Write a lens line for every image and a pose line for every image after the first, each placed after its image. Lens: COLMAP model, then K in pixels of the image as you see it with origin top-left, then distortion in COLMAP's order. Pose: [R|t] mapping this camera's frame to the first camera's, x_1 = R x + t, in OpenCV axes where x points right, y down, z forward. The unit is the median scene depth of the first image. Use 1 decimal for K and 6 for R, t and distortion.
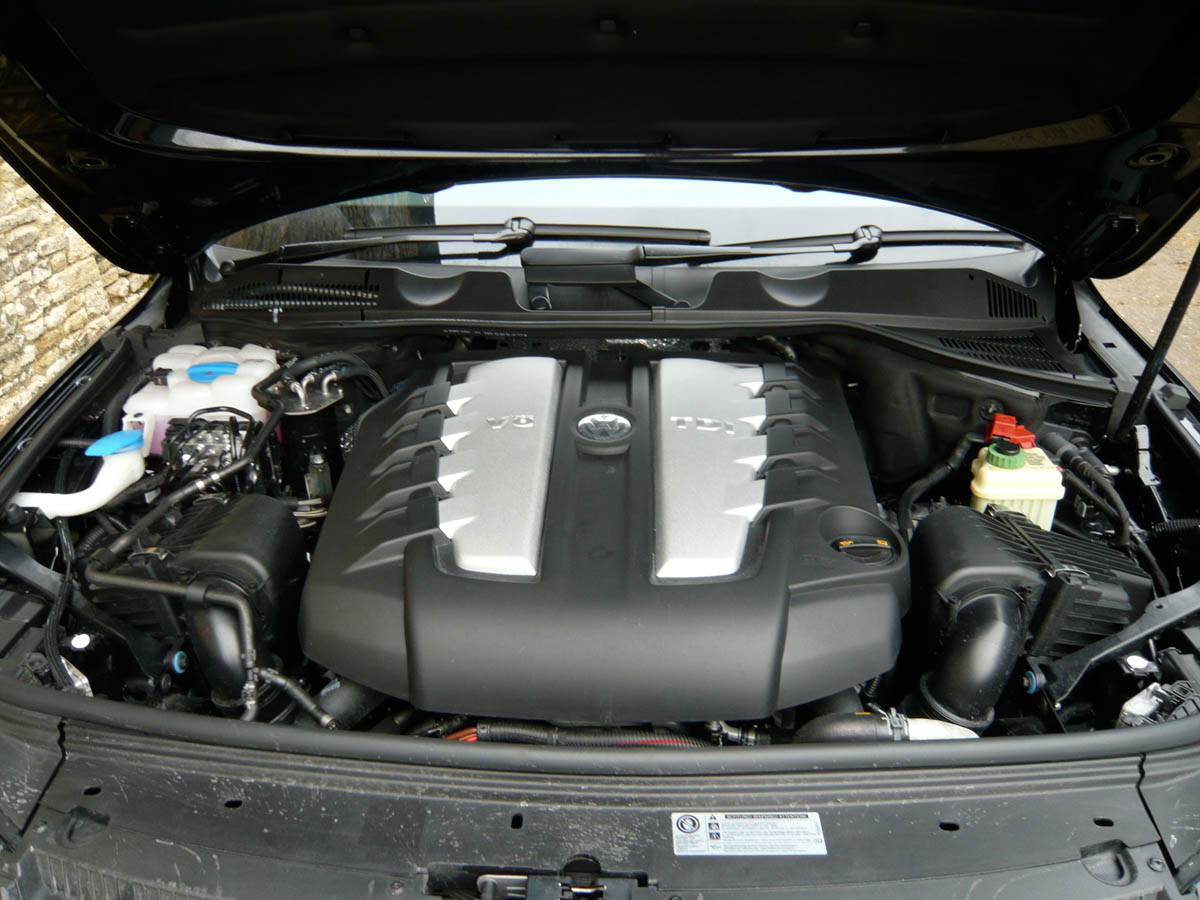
lens RADIAL K [[1017.6, 0, 571.7], [0, 1017.6, 466.2], [0, 0, 1]] dist [-0.095756, 0.029875]
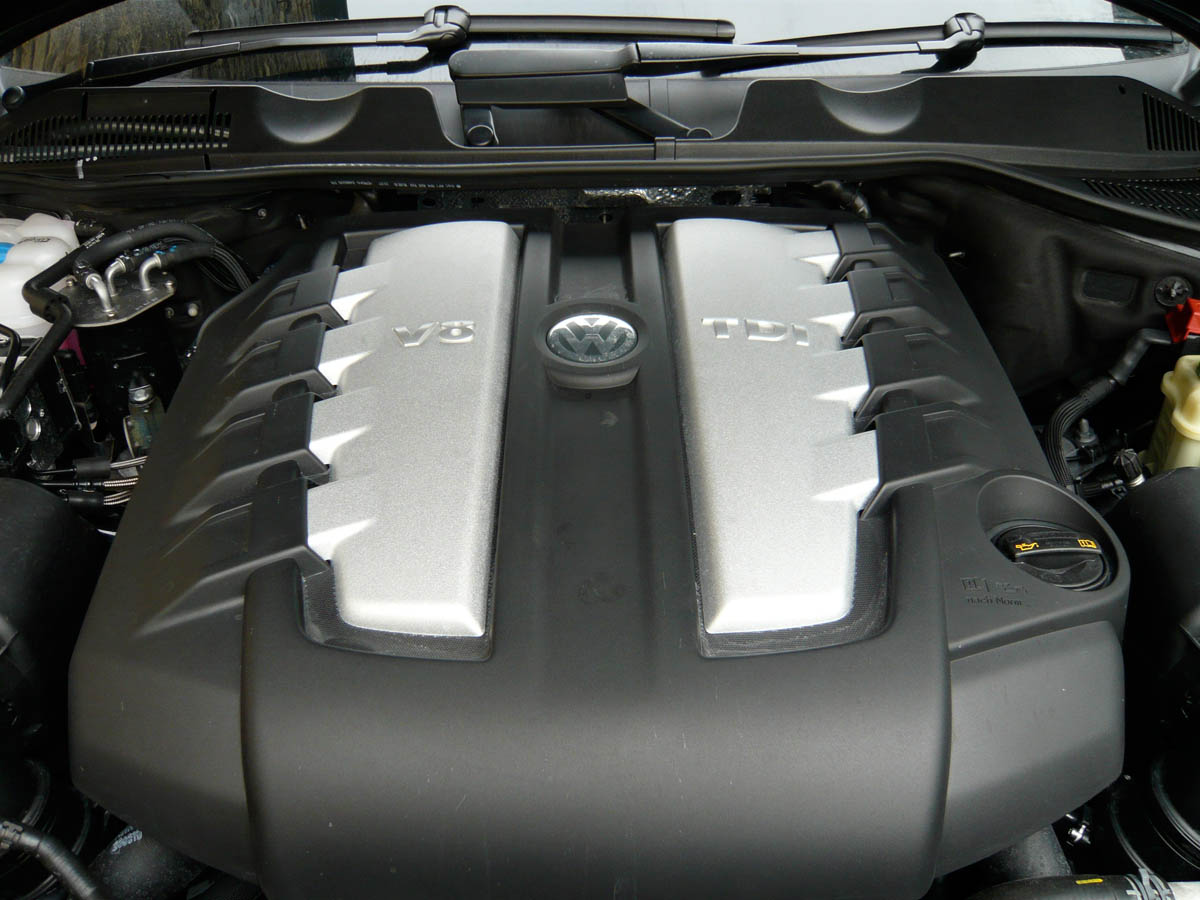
lens RADIAL K [[1003.0, 0, 575.6], [0, 1003.0, 456.2], [0, 0, 1]] dist [-0.089436, 0.024010]
pose [[0.998575, -0.031739, 0.042913, -0.004769], [0.025754, 0.990719, 0.133466, -0.044110], [-0.046751, -0.132171, 0.990124, 0.368477]]
